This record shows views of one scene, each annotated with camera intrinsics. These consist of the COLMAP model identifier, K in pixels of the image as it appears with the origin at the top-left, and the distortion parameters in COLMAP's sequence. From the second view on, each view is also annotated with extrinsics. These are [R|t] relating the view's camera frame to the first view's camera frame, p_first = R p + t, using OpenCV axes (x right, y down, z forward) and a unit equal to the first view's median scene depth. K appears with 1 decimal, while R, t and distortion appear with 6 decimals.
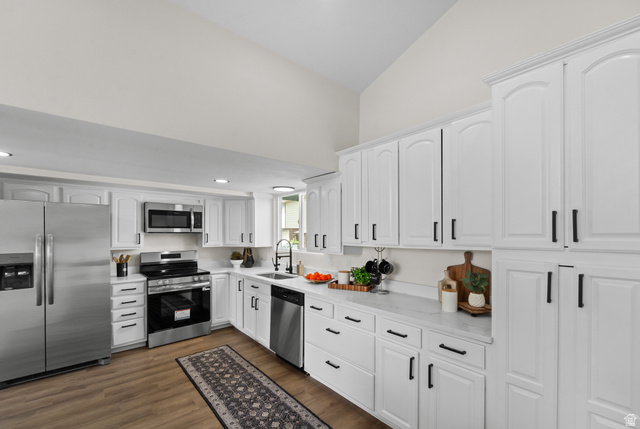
lens RADIAL K [[272.6, 0, 322.3], [0, 272.6, 235.4], [0, 0, 1]] dist [0.001102, 0.000106]
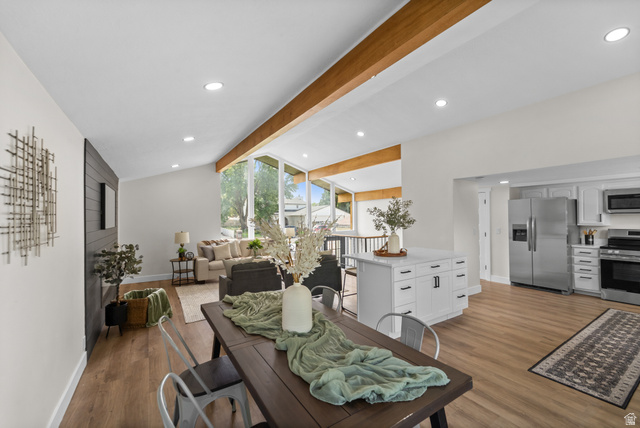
lens RADIAL K [[264.8, 0, 320.0], [0, 264.8, 214.0], [0, 0, 1]] dist [-0.000177, -0.000315]
pose [[-0.145005, -0.008107, -0.989398, 1.085369], [0.008259, 0.999922, -0.009403, -0.008085], [0.989396, -0.009535, -0.144927, -0.237101]]
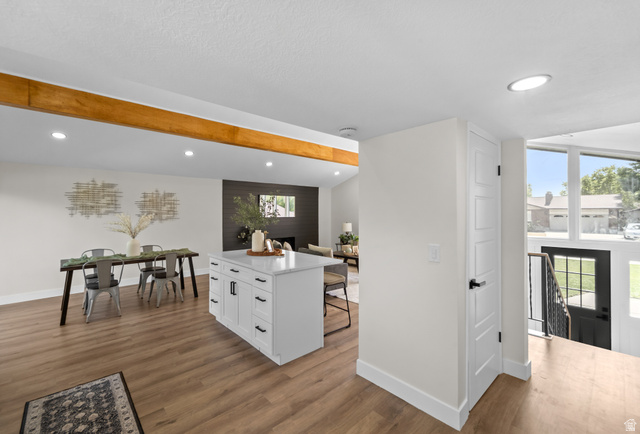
lens RADIAL K [[272.4, 0, 311.6], [0, 272.4, 214.6], [0, 0, 1]] dist [0.000655, 0.000134]
pose [[-0.999728, 0.002347, -0.023204, -0.527217], [0.002140, 0.999958, 0.008911, -0.007674], [0.023224, 0.008858, -0.999691, 1.245899]]
